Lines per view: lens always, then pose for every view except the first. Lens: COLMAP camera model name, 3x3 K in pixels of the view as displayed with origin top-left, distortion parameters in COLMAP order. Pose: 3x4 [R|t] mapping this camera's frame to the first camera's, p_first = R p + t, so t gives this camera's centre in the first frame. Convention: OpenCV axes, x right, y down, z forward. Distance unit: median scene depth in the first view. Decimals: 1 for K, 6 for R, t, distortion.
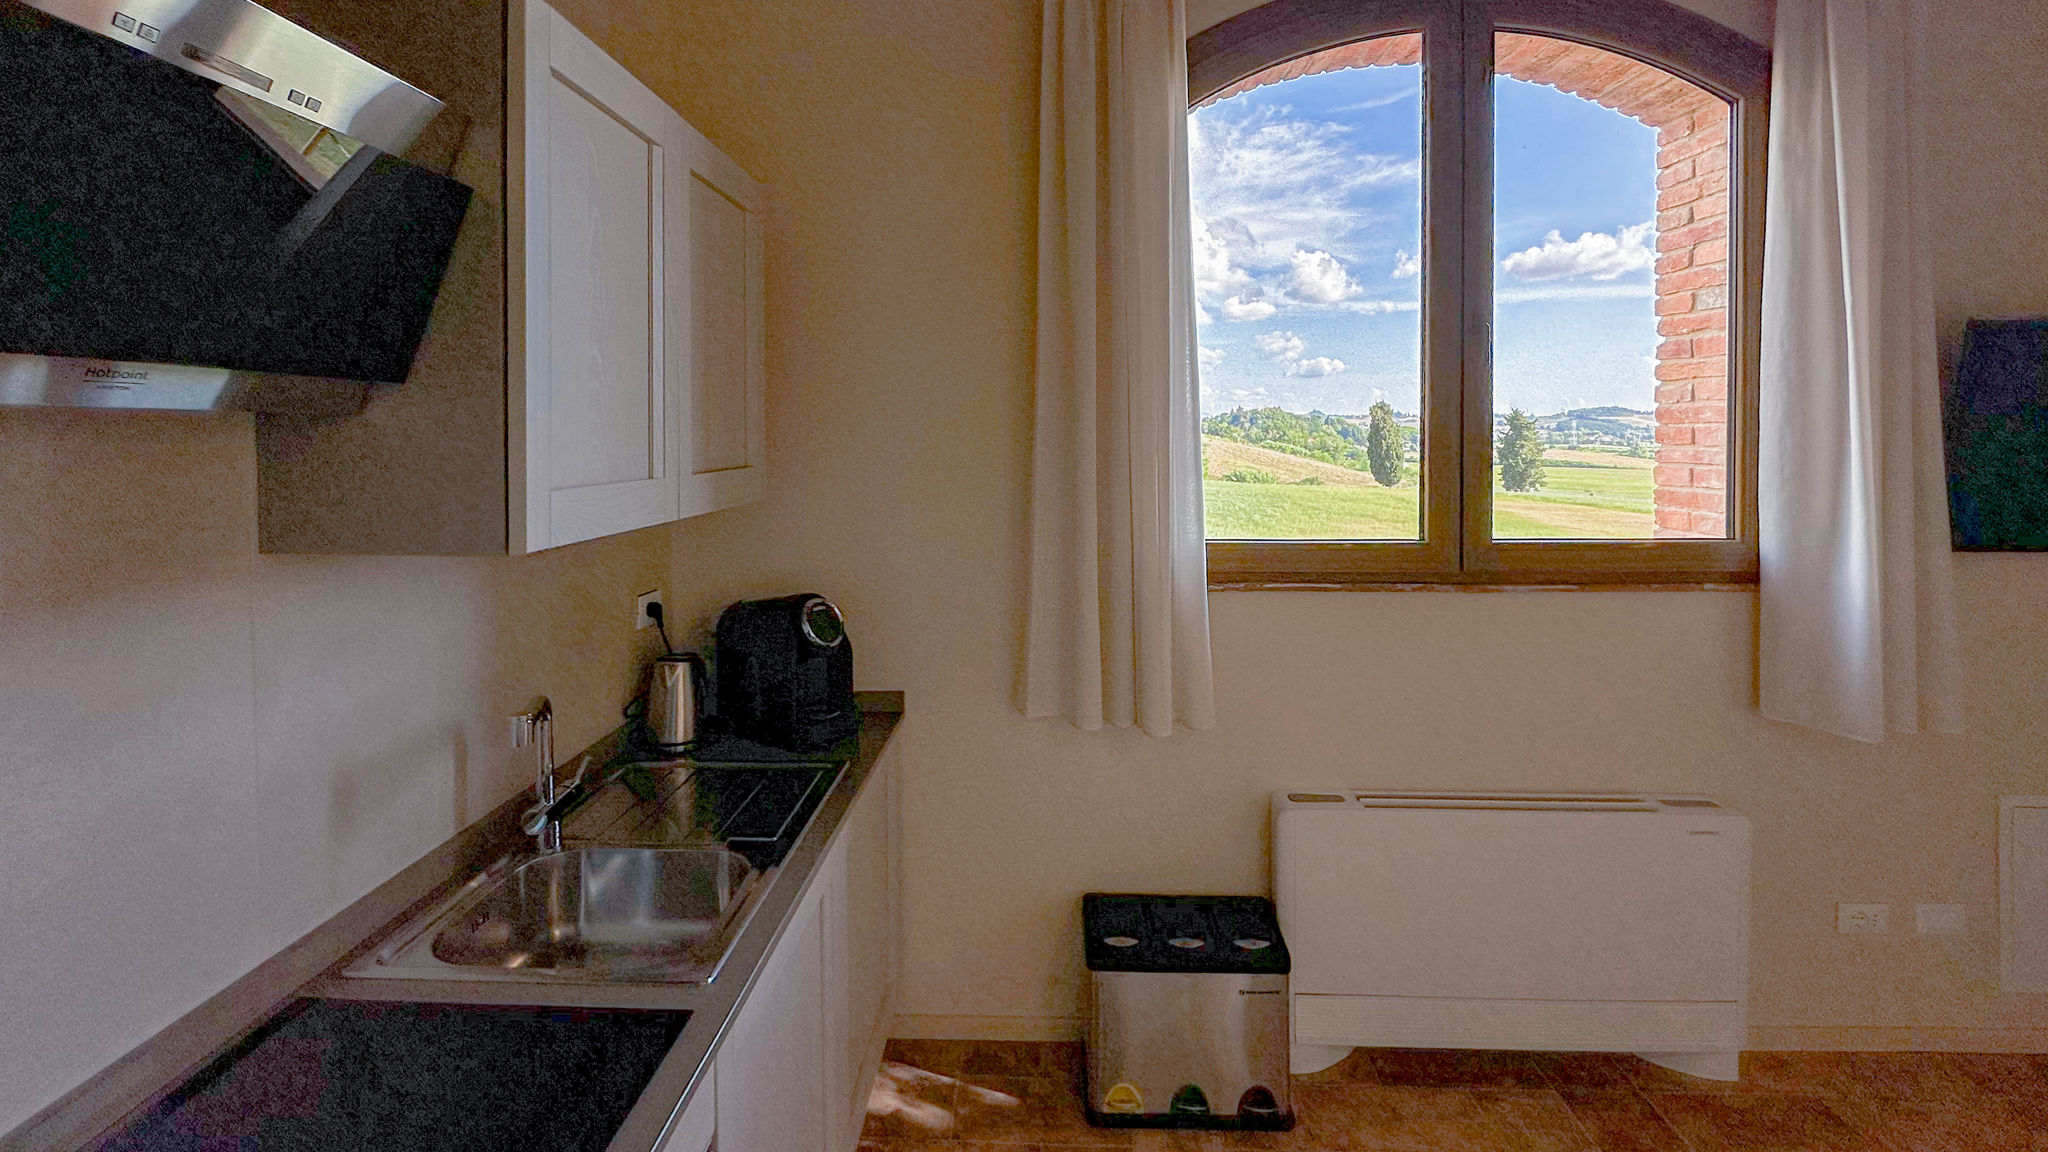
lens RADIAL K [[913.0, 0, 1014.5], [0, 913.0, 440.2], [0, 0, 1]] dist [-0.000455, -0.006132]
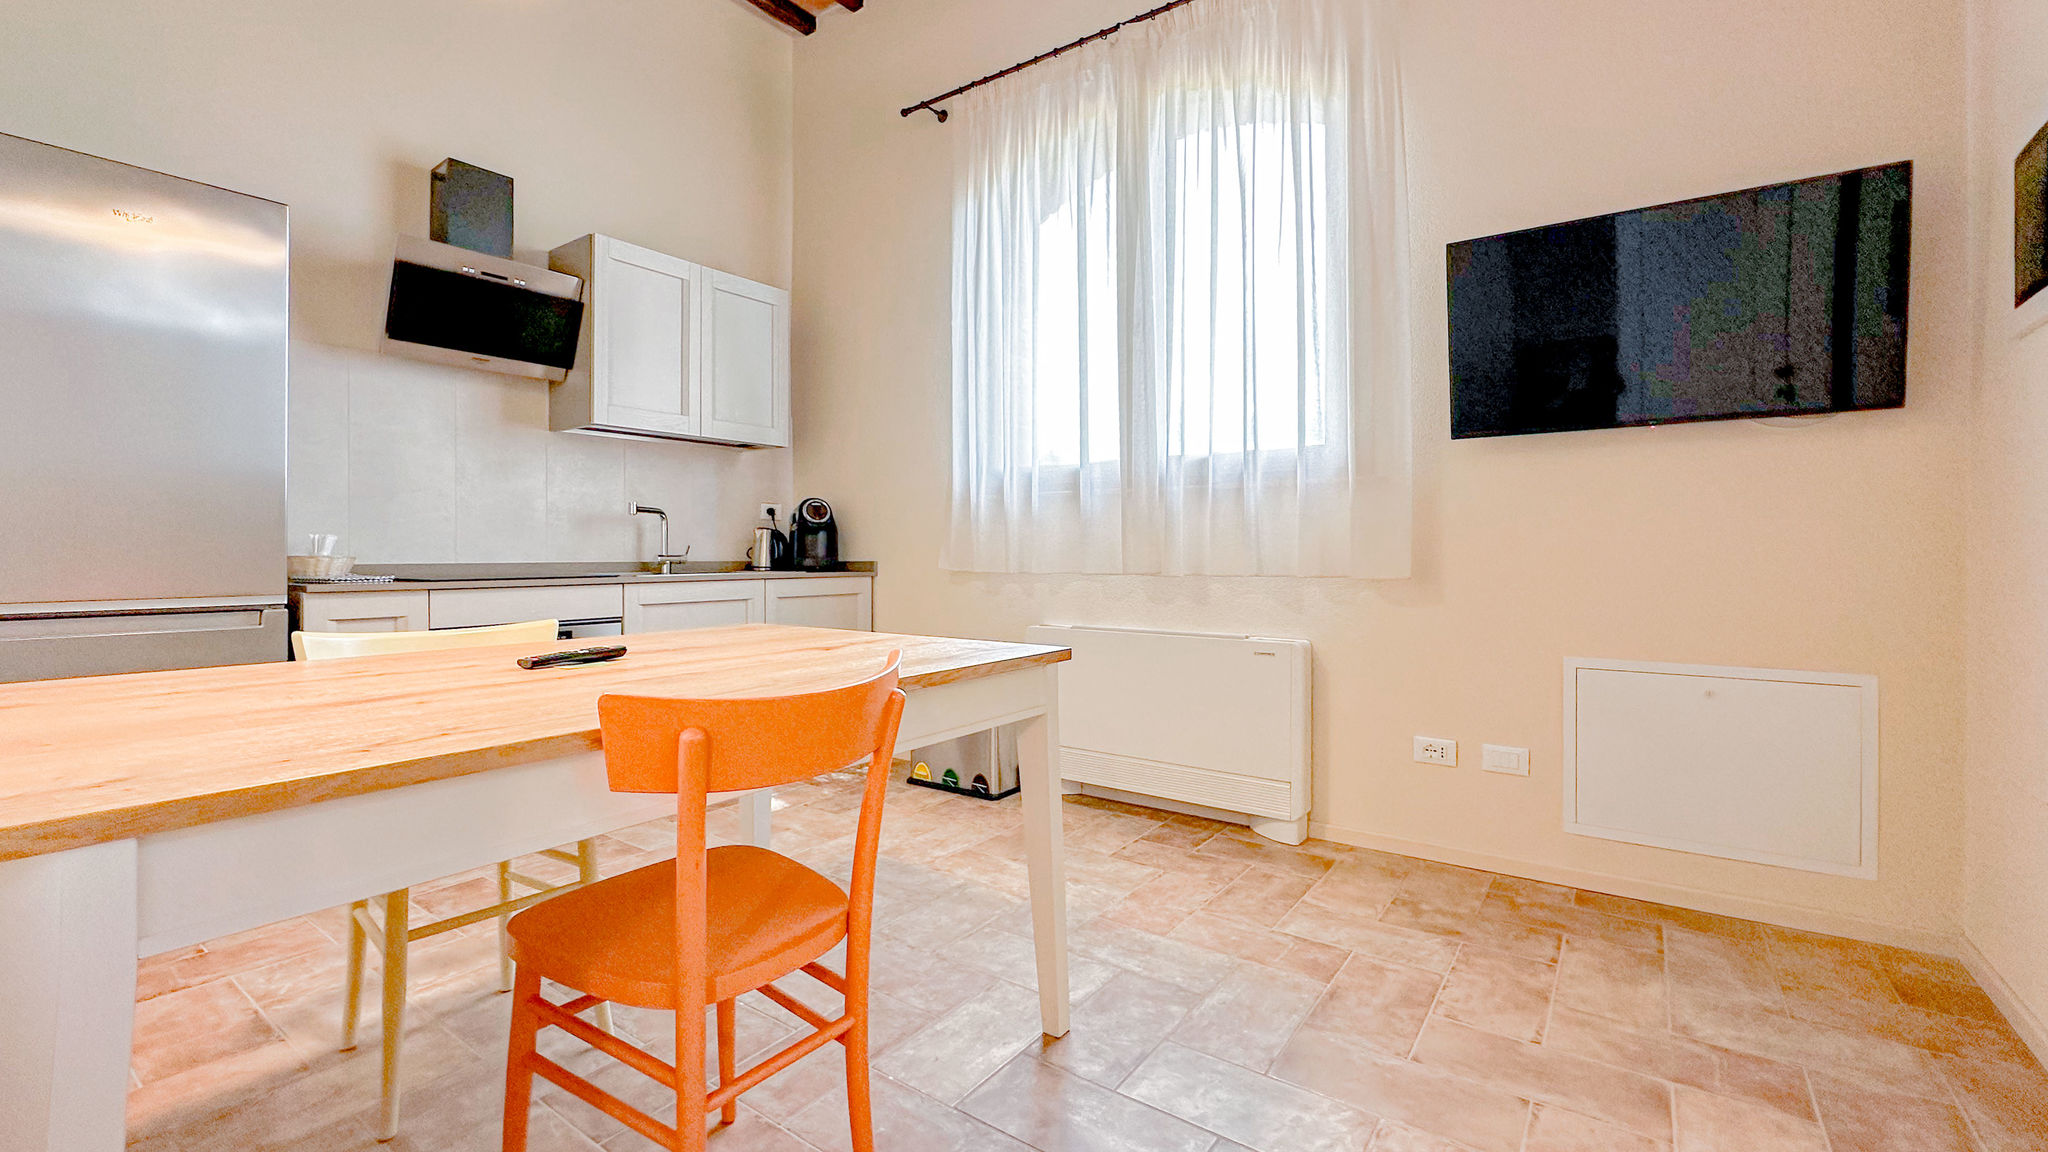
lens RADIAL K [[854.0, 0, 1027.4], [0, 854.0, 547.4], [0, 0, 1]] dist [-0.000953, -0.000200]
pose [[0.835969, 0.005738, -0.548746, 1.119982], [-0.008925, 0.999955, -0.003140, 0.268114], [0.548704, 0.007523, 0.835983, -0.267120]]
